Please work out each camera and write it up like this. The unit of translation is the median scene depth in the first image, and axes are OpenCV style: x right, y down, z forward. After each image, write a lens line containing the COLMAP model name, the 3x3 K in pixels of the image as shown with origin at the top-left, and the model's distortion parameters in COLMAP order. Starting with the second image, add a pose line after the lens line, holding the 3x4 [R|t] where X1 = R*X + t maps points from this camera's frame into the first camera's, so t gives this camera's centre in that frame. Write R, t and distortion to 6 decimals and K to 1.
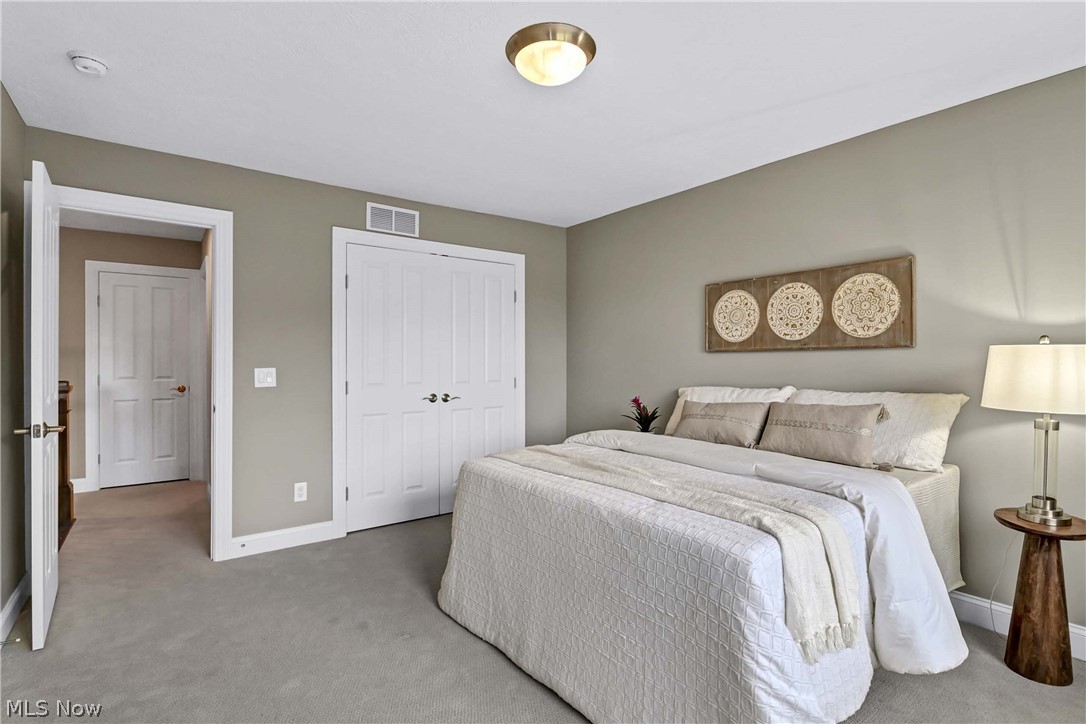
lens RADIAL K [[538.2, 0, 543.0], [0, 538.2, 362.0], [0, 0, 1]] dist [0.000385, -0.000028]
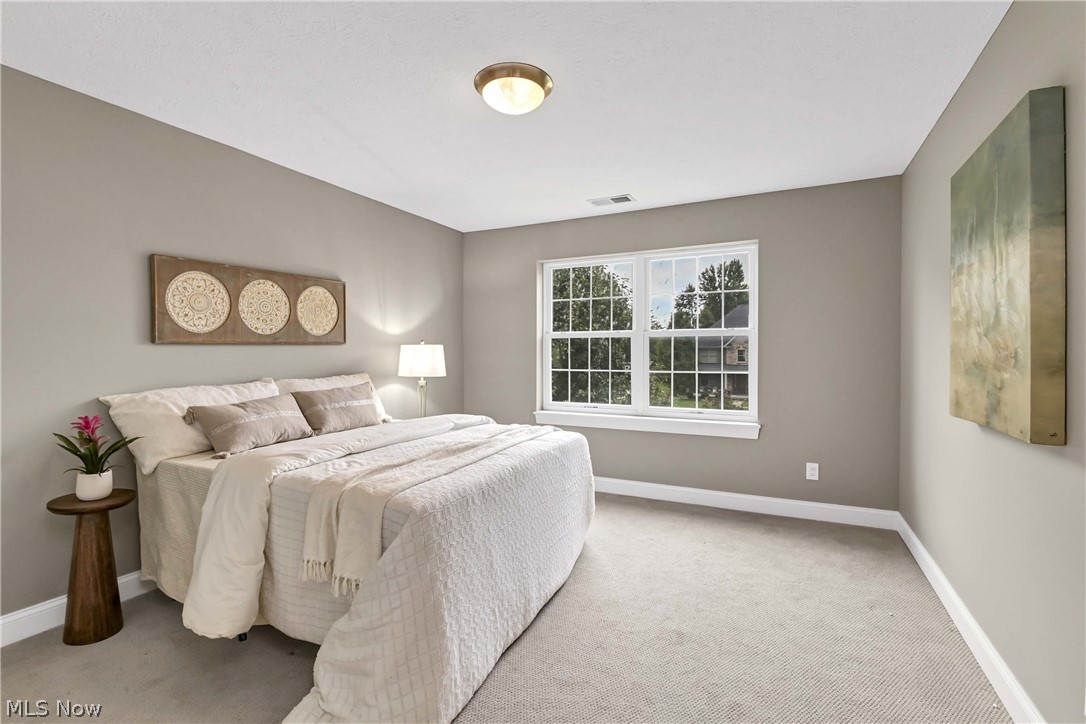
lens RADIAL K [[478.6, 0, 543.0], [0, 478.6, 362.0], [0, 0, 1]] dist [-0.001077, -0.000164]
pose [[-0.457935, -0.018005, 0.888803, -0.615470], [0.010205, 0.999623, 0.025508, -0.004720], [-0.888927, 0.020751, -0.457579, 0.940570]]
